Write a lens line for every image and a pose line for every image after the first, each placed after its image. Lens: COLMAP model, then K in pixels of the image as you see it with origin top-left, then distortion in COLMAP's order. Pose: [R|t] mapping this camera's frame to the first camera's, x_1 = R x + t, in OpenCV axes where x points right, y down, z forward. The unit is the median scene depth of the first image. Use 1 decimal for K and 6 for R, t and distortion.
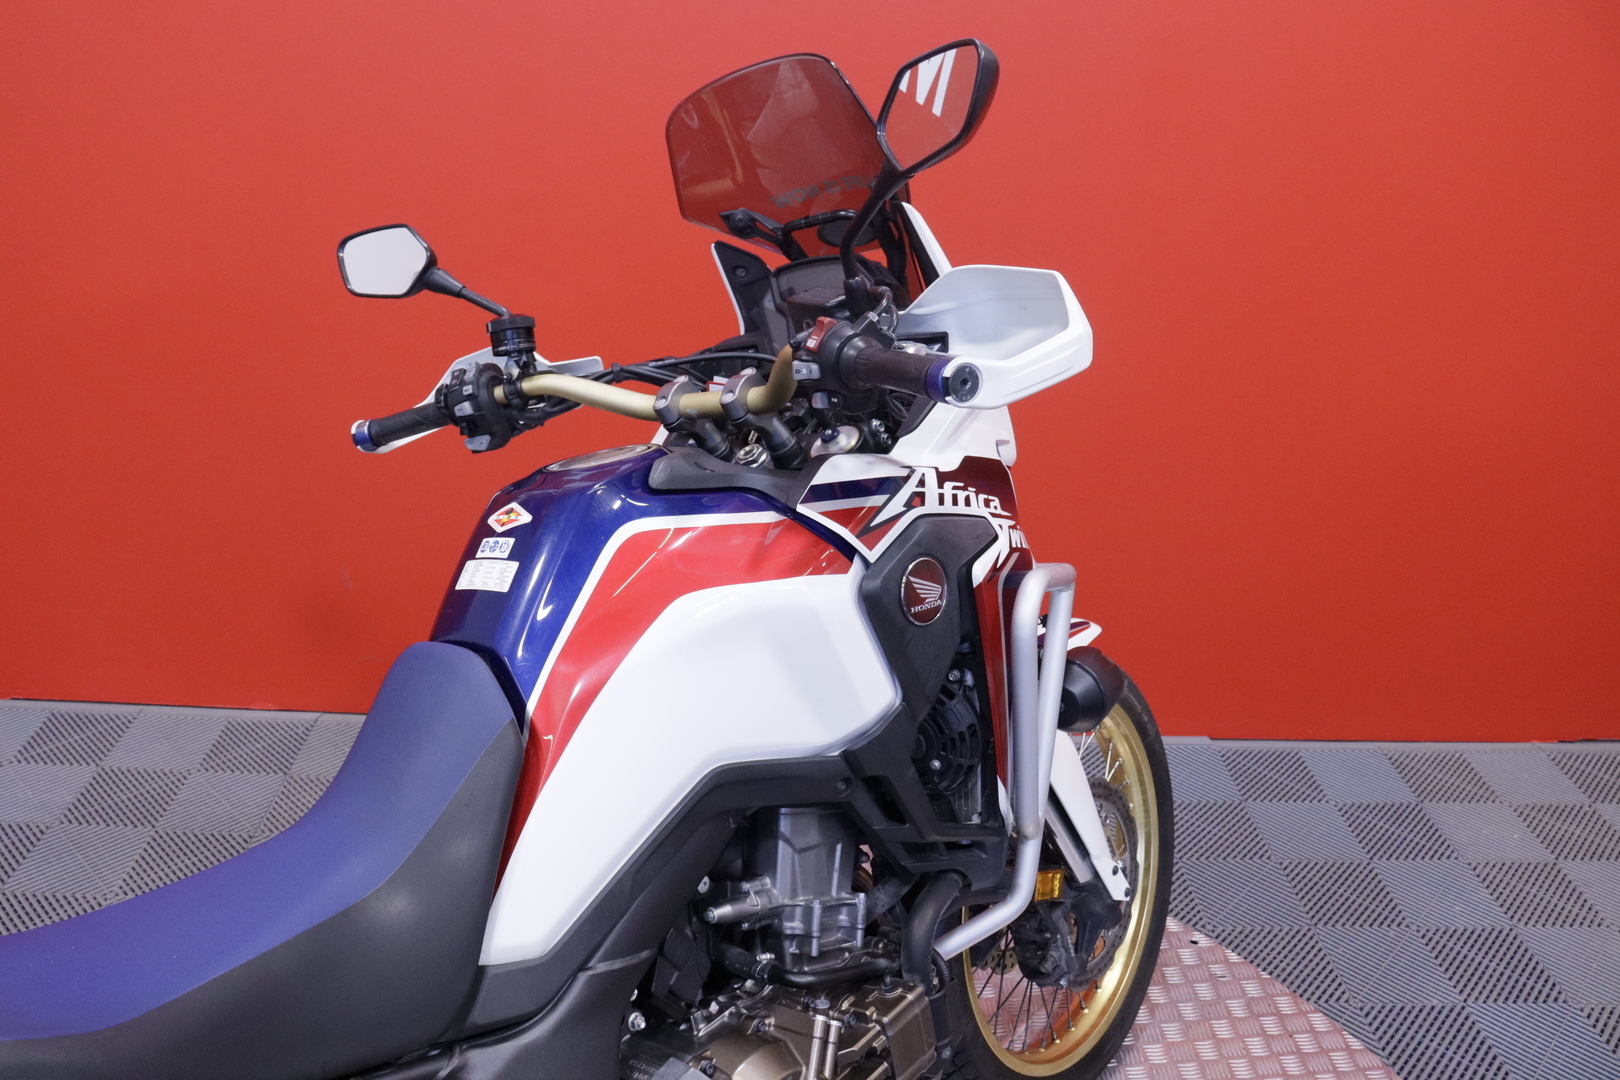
lens RADIAL K [[1208.3, 0, 810.0], [0, 1208.3, 540.0], [0, 0, 1]] dist [0.000752, 0.000191]
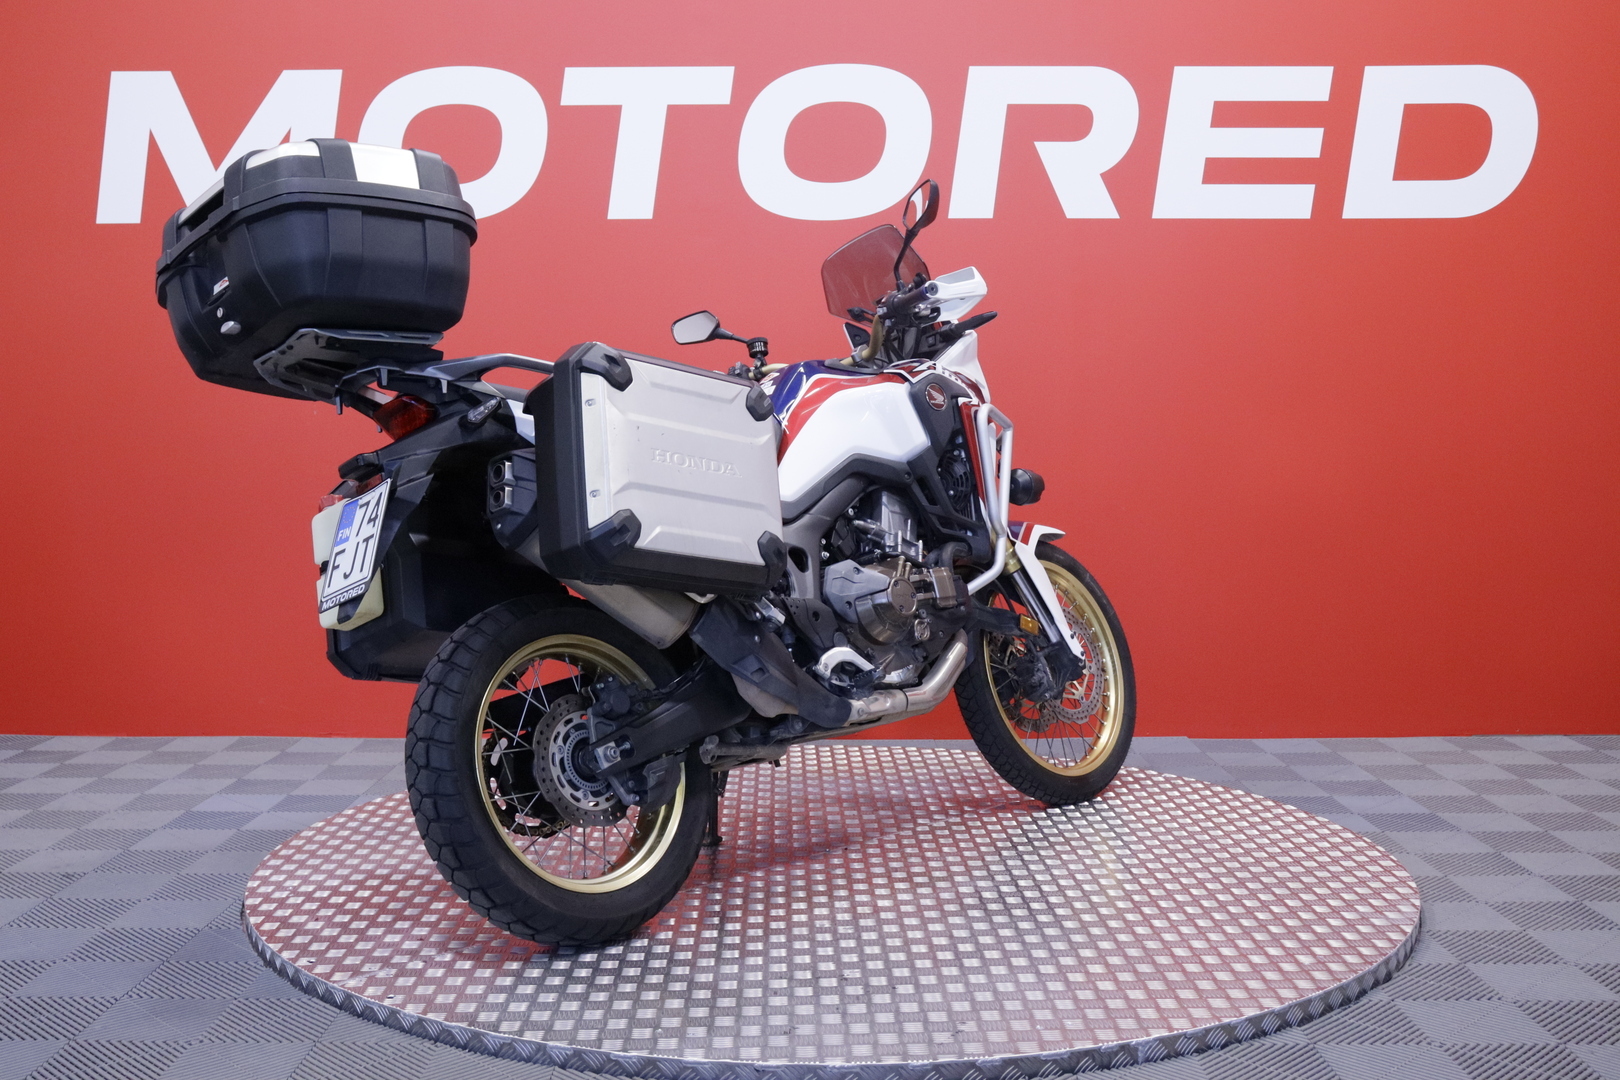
lens RADIAL K [[1867.6, 0, 810.0], [0, 1867.6, 540.0], [0, 0, 1]] dist [-0.141805, 0.001920]
pose [[0.996983, -0.045021, -0.063230, 0.060907], [0.018501, 0.928958, -0.369723, 1.637903], [0.075383, 0.367438, 0.926988, -2.348619]]
